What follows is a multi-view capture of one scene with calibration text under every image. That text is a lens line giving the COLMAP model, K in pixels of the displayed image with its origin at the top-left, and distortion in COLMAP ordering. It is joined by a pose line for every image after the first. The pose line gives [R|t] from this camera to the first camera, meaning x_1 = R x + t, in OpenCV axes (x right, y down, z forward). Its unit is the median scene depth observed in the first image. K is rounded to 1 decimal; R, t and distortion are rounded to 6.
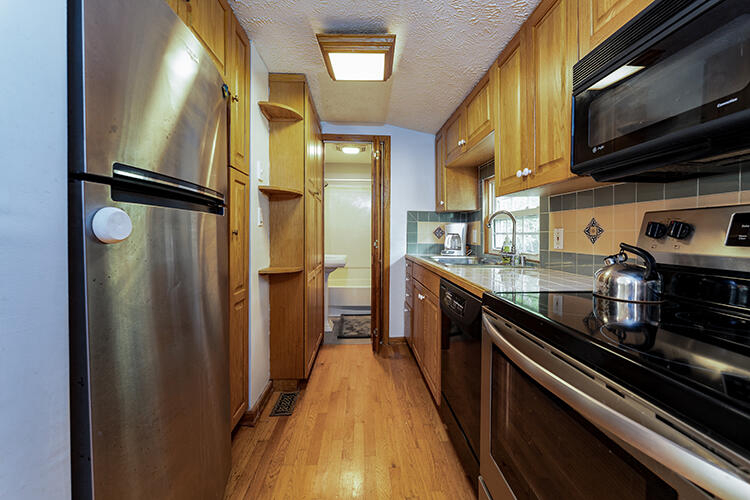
lens RADIAL K [[300.0, 0, 374.5], [0, 300.0, 250.5], [0, 0, 1]] dist [0.002949, 0.000281]
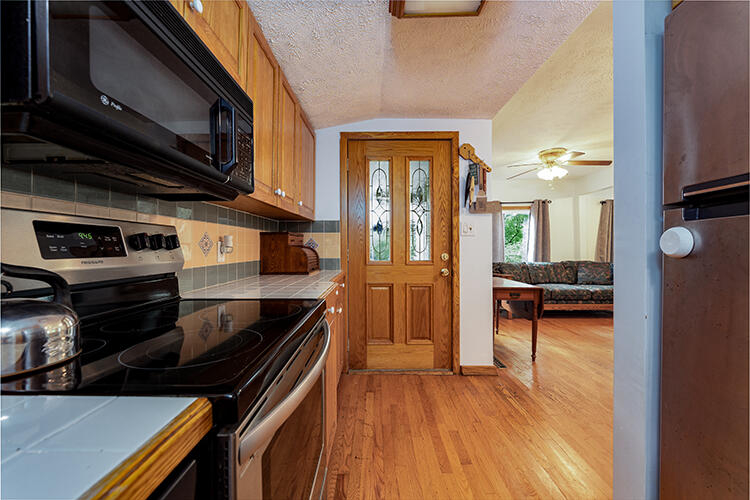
lens RADIAL K [[300.0, 0, 373.7], [0, 300.0, 251.1], [0, 0, 1]] dist [0.002949, 0.000281]
pose [[-0.998383, 0.008247, 0.056239, 0.195494], [0.008892, 0.999898, 0.011215, -0.048967], [-0.056141, 0.011697, -0.998354, 1.592498]]
